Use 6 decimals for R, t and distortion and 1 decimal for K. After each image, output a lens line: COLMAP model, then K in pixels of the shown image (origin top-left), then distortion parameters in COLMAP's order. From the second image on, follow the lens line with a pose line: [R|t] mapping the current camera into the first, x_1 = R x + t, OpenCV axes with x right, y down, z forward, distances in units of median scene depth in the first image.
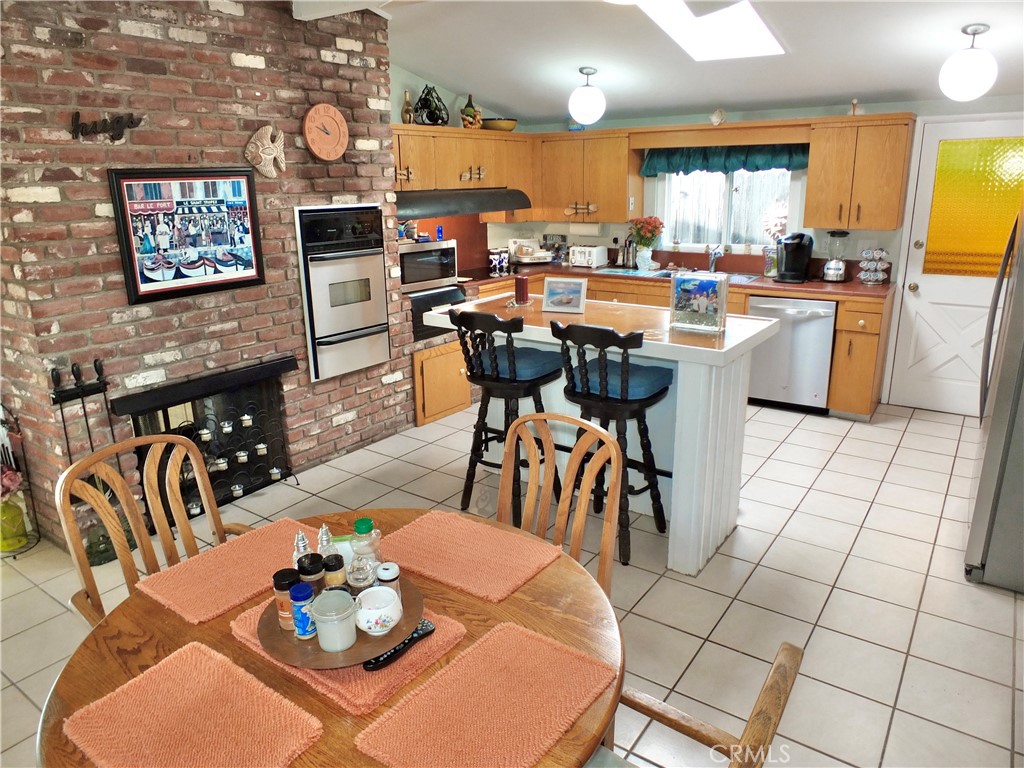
lens RADIAL K [[699.9, 0, 526.7], [0, 699.9, 385.5], [0, 0, 1]] dist [-0.040518, 0.009708]
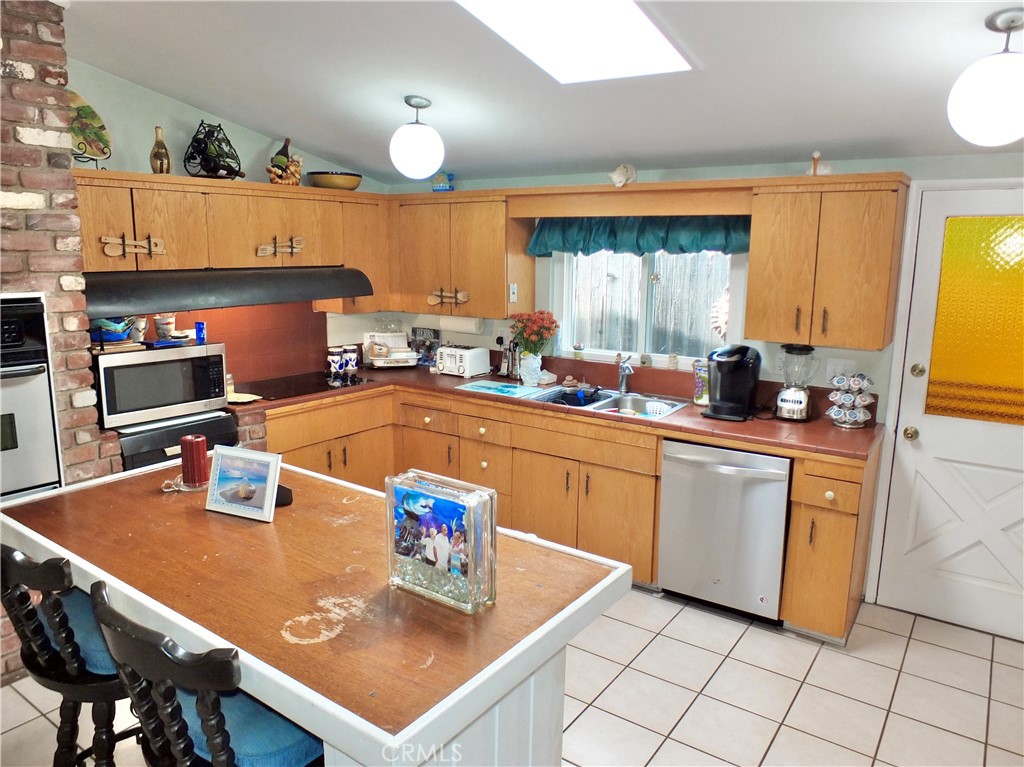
lens RADIAL K [[699.9, 0, 526.7], [0, 699.9, 385.0], [0, 0, 1]] dist [-0.040518, 0.009708]
pose [[0.999590, 0.028615, -0.000587, 0.187160], [-0.028545, 0.995219, -0.093403, -0.112424], [-0.002088, 0.093382, 0.995628, 0.331001]]
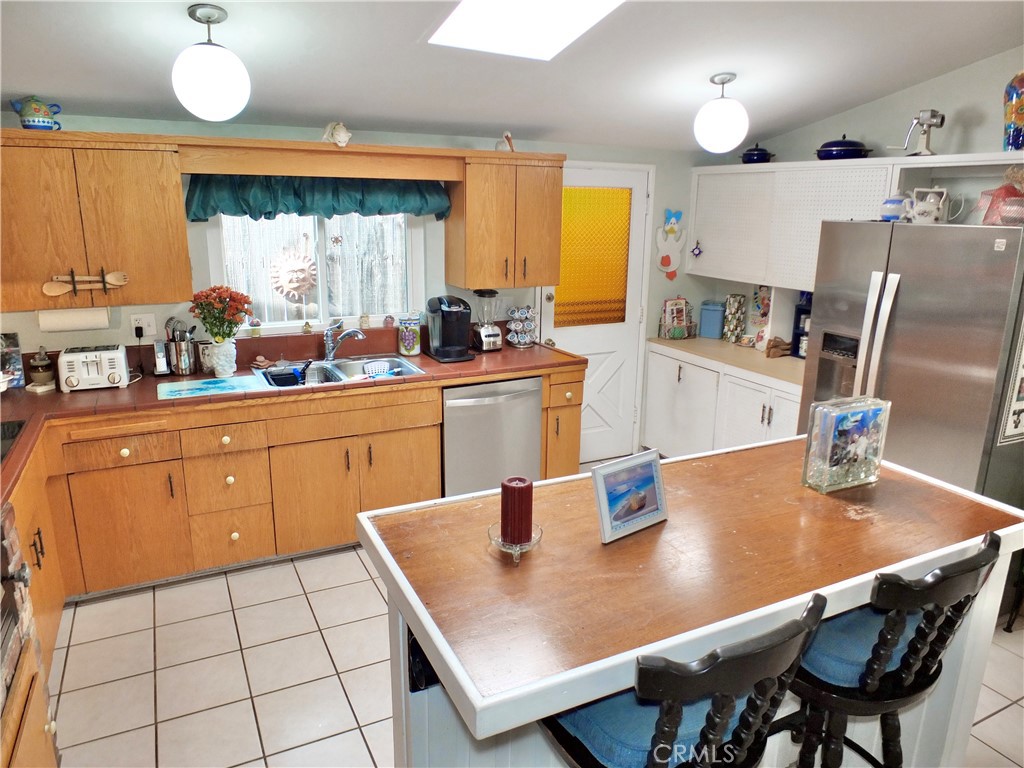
lens RADIAL K [[699.9, 0, 526.7], [0, 699.9, 385.5], [0, 0, 1]] dist [-0.040518, 0.009708]
pose [[0.472982, -0.195289, 0.859157, -0.253329], [0.225544, 0.969472, 0.096198, -0.178481], [-0.851715, 0.148277, 0.502589, 0.551430]]
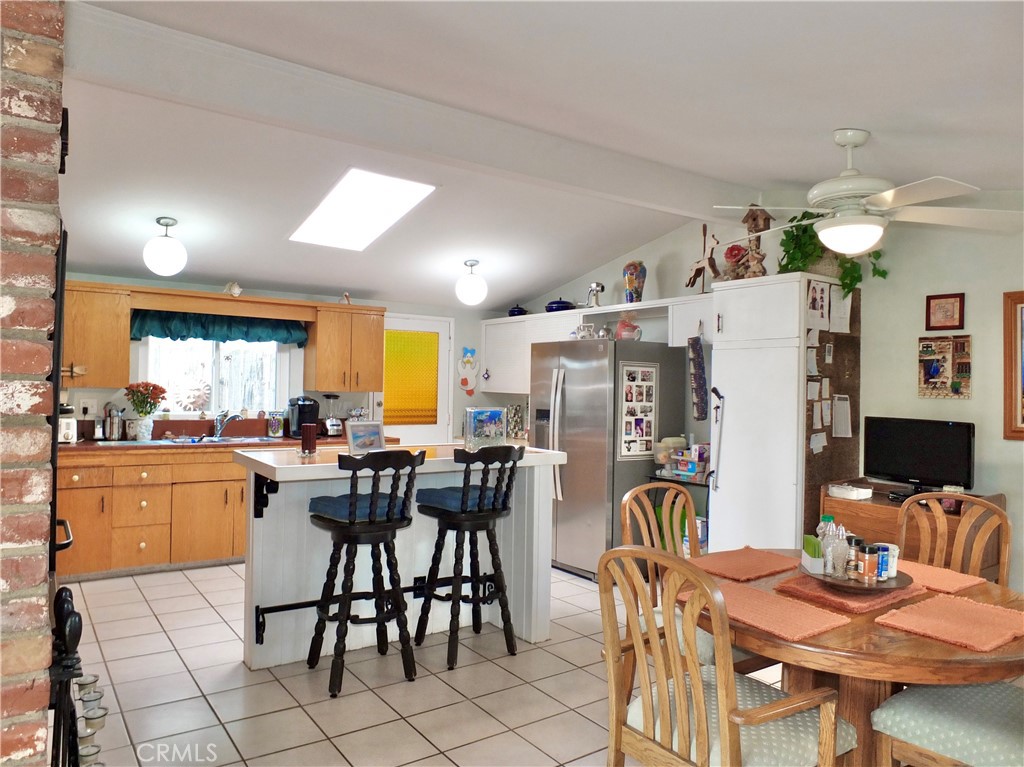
lens RADIAL K [[699.9, 0, 526.7], [0, 699.9, 385.0], [0, 0, 1]] dist [-0.040518, 0.009708]
pose [[0.332626, 0.023811, 0.942758, -0.567751], [0.242125, 0.964015, -0.109775, -0.023179], [-0.911447, 0.264779, 0.314891, 0.300958]]
